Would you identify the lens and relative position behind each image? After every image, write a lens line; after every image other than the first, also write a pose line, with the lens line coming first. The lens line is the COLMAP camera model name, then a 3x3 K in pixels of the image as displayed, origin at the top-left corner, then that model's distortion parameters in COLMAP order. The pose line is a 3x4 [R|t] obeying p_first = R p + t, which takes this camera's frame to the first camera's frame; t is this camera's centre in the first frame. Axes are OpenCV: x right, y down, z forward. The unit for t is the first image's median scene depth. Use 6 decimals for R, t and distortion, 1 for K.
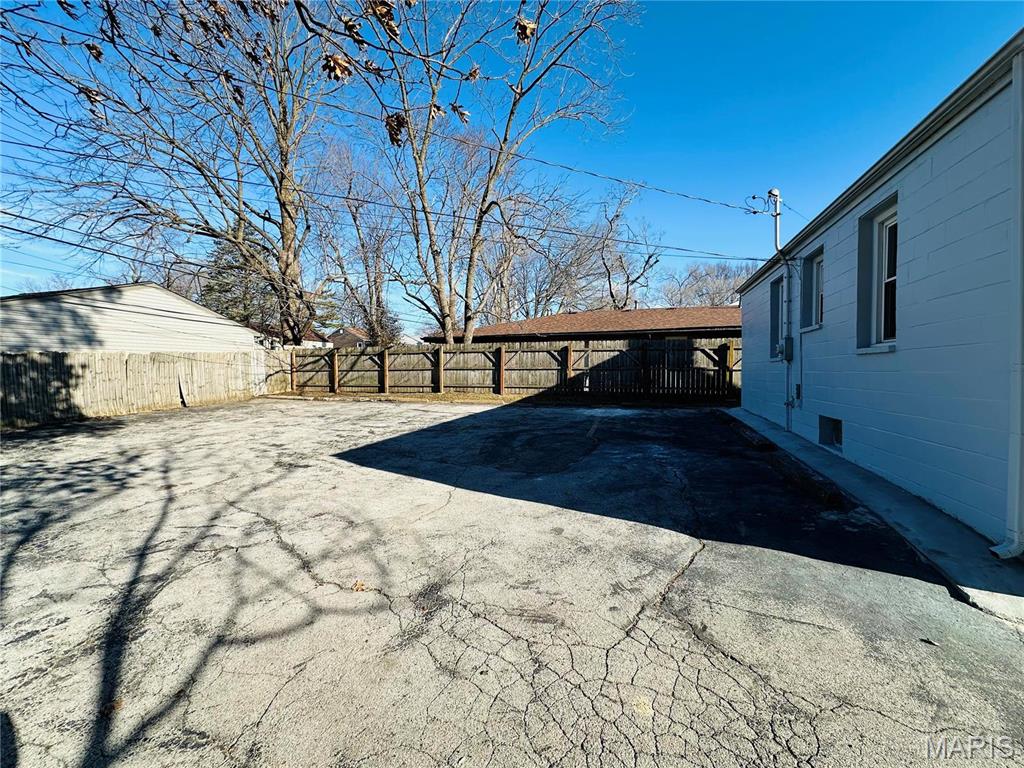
lens RADIAL K [[409.0, 0, 512.0], [0, 409.0, 384.0], [0, 0, 1]] dist [-0.001094, 0.000021]
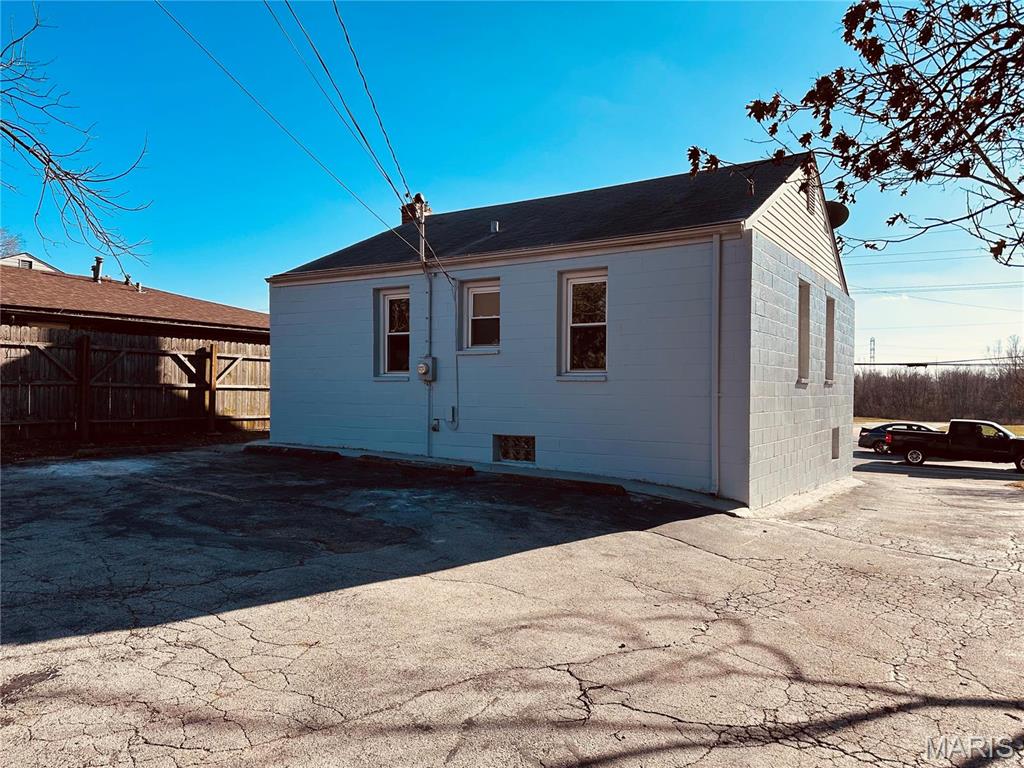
lens RADIAL K [[709.9, 0, 512.0], [0, 709.9, 384.0], [0, 0, 1]] dist [0.212515, -0.328818]
pose [[0.246858, 0.012233, 0.968974, -1.455816], [0.017788, 0.999695, -0.017152, -0.035954], [-0.968888, 0.021470, 0.246565, 0.676704]]
